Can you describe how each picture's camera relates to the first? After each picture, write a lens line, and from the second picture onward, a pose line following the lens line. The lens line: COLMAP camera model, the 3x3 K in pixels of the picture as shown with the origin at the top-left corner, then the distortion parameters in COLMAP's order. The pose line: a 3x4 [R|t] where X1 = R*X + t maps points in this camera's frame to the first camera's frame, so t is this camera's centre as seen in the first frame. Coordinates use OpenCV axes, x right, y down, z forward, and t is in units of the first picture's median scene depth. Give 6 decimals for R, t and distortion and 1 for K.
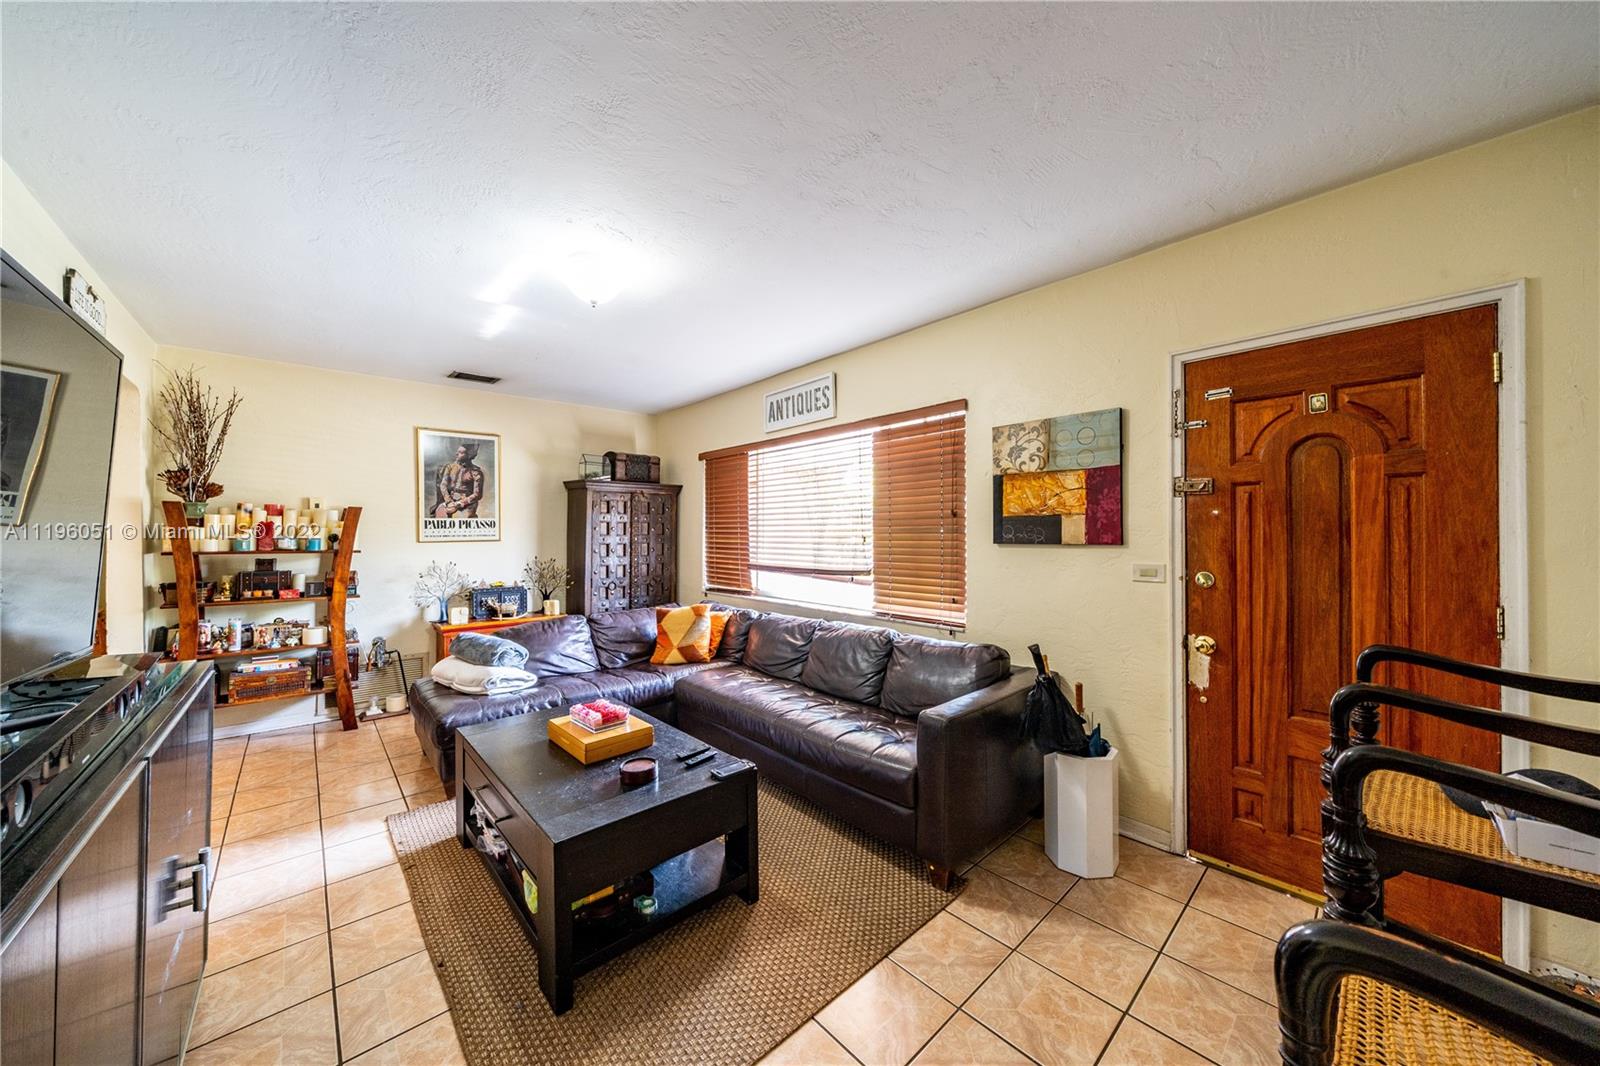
lens RADIAL K [[556.1, 0, 799.9], [0, 556.1, 527.5], [0, 0, 1]] dist [-0.000140, 0.000052]
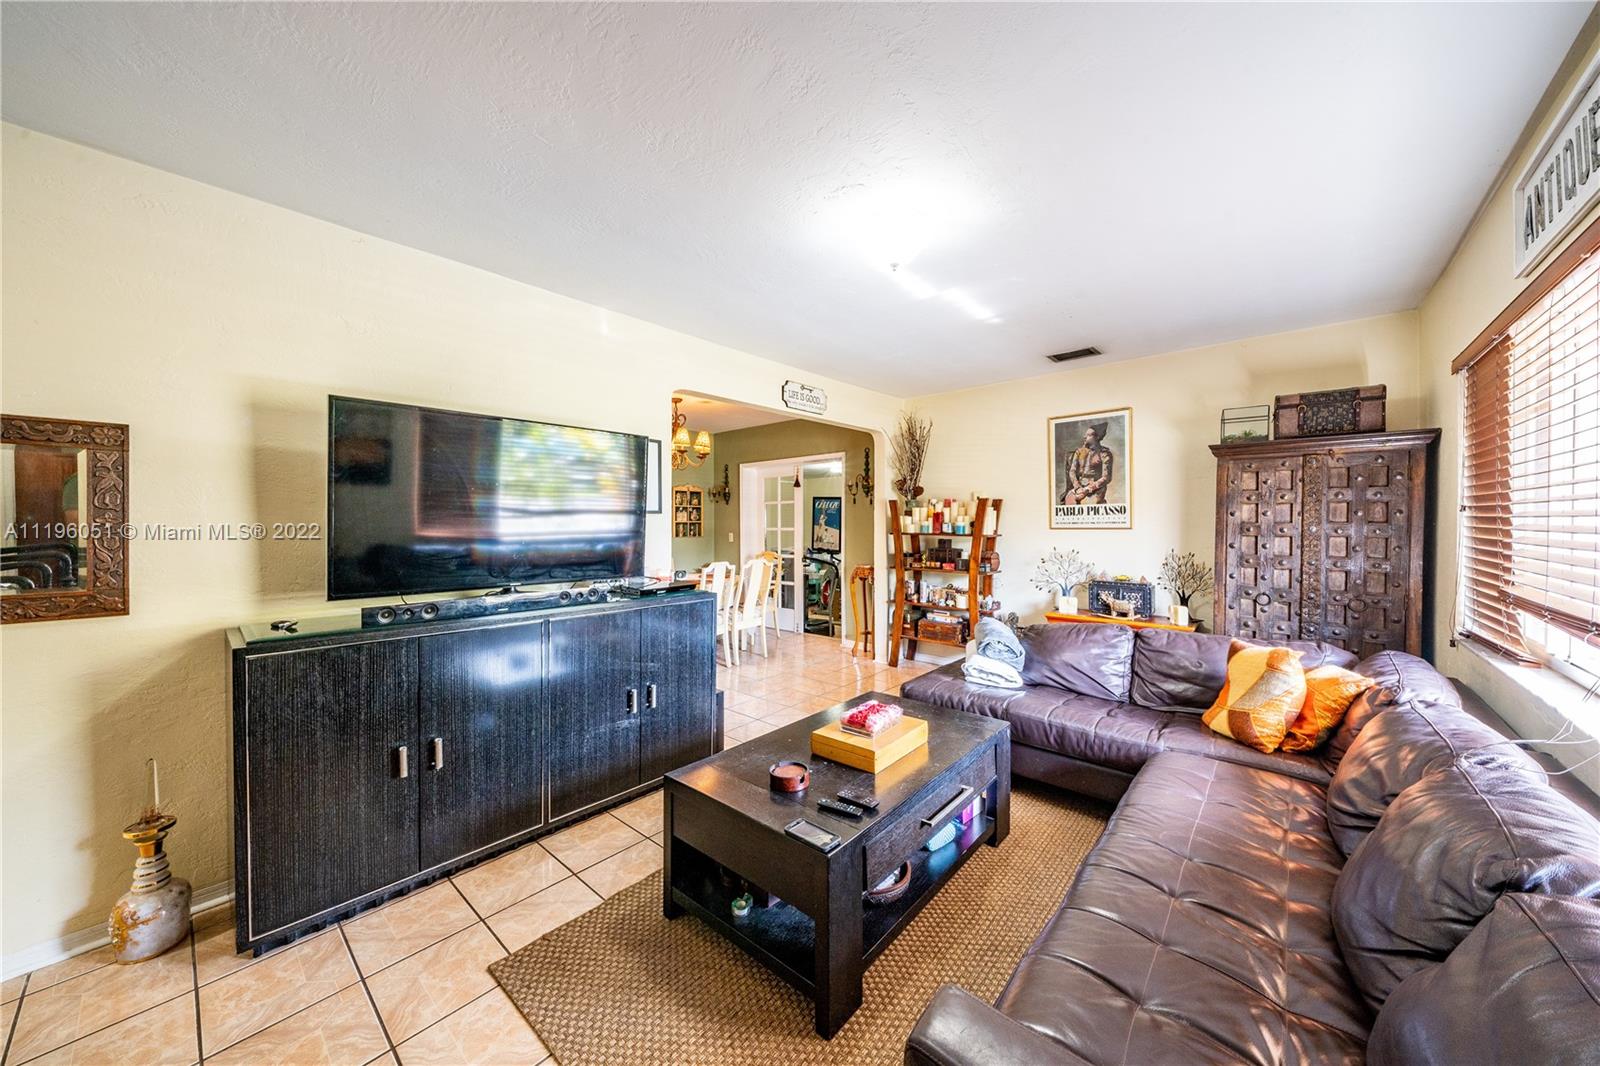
lens RADIAL K [[552.2, 0, 802.0], [0, 552.2, 522.8], [0, 0, 1]] dist [-0.009451, 0.000407]
pose [[0.111543, 0.002464, -0.993757, 0.318380], [0.011563, 0.999926, 0.003777, 0.006464], [0.993692, -0.011912, 0.111506, 0.478898]]
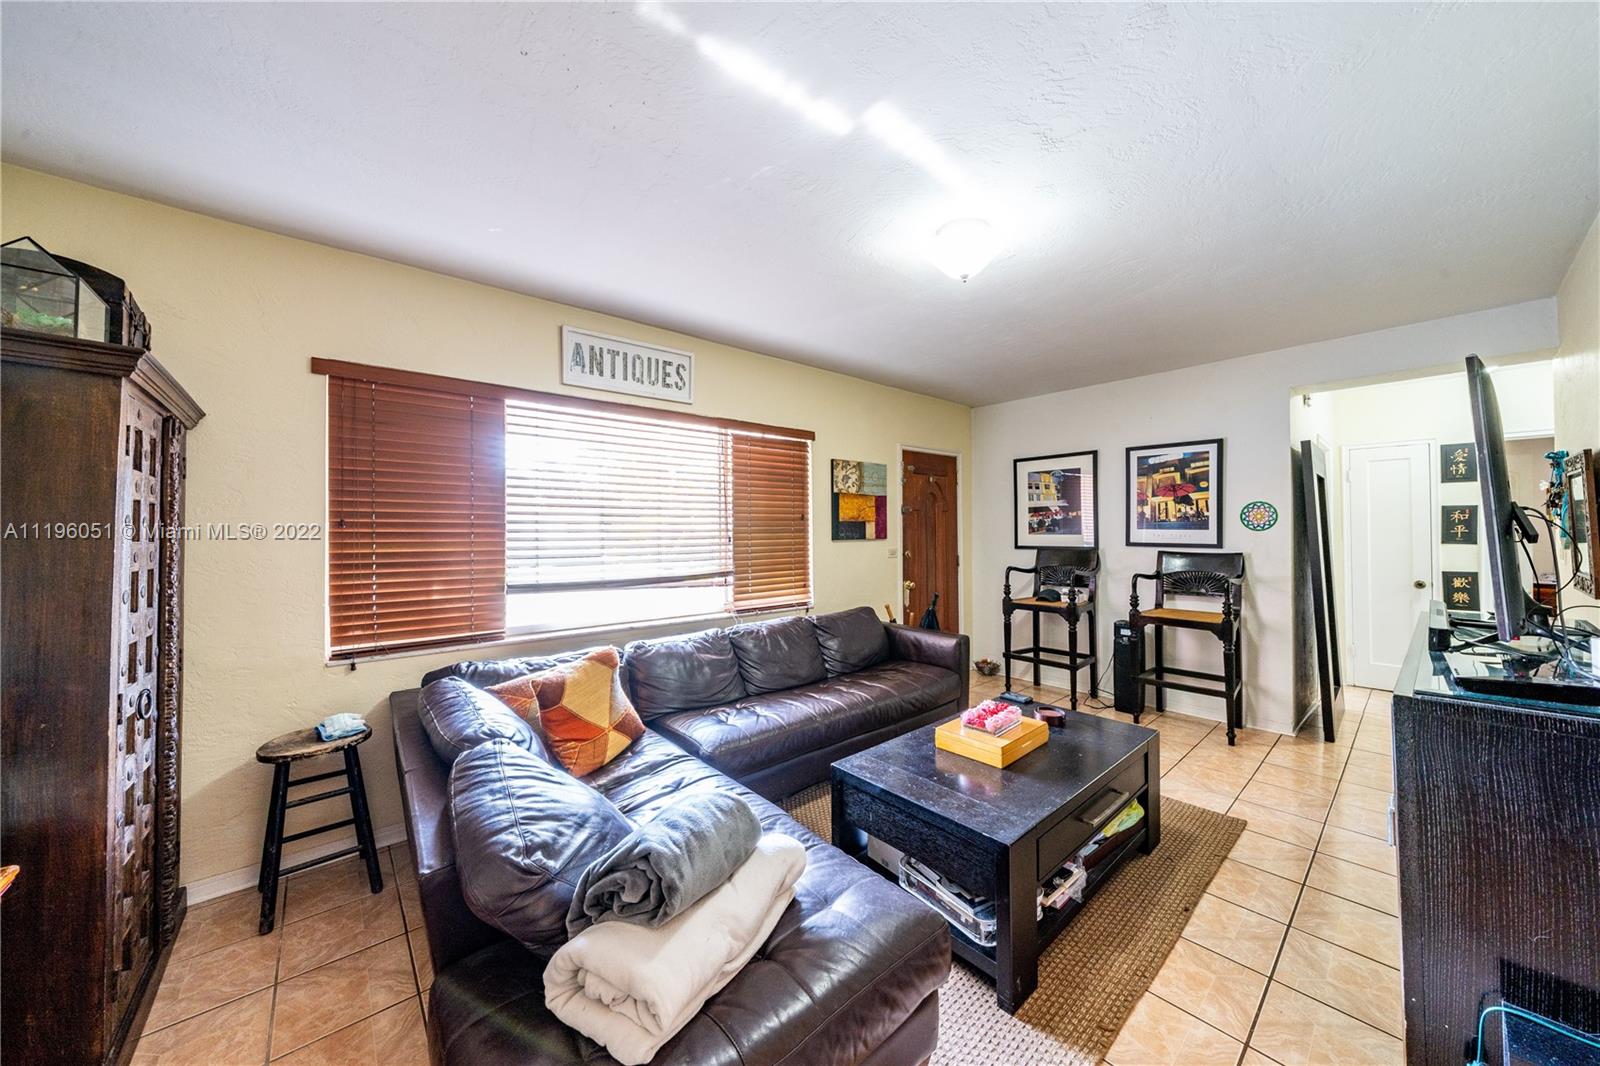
lens RADIAL K [[552.2, 0, 802.0], [0, 552.2, 522.8], [0, 0, 1]] dist [-0.009451, 0.000407]
pose [[0.020434, 0.022402, 0.999540, -0.805153], [-0.001988, 0.999748, -0.022366, 0.012242], [-0.999789, -0.001530, 0.020473, 0.791404]]
